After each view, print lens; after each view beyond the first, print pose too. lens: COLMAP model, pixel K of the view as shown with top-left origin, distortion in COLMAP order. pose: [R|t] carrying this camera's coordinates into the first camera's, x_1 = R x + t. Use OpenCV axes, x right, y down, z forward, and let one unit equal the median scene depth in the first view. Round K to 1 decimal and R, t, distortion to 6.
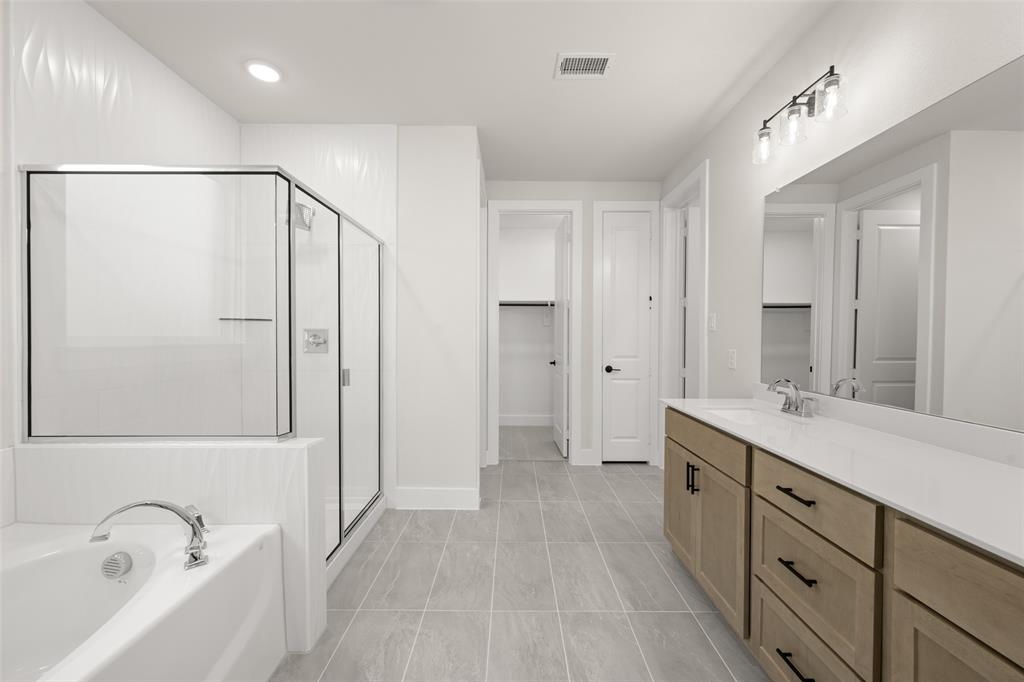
lens RADIAL K [[400.4, 0, 516.0], [0, 400.4, 339.0], [0, 0, 1]] dist [-0.001495, 0.000746]
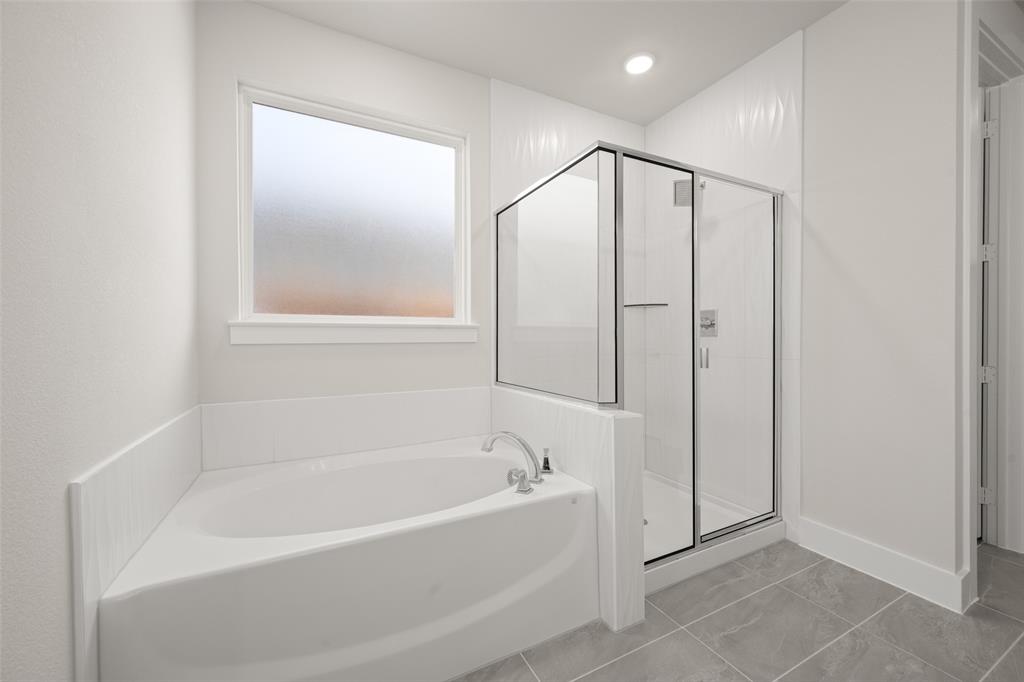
lens RADIAL K [[400.4, 0, 513.3], [0, 400.4, 340.2], [0, 0, 1]] dist [-0.001495, 0.000746]
pose [[0.450034, -0.001158, -0.893010, 0.171738], [-0.003362, 0.999990, -0.002990, 0.064735], [0.893005, 0.004348, 0.450026, 0.258283]]
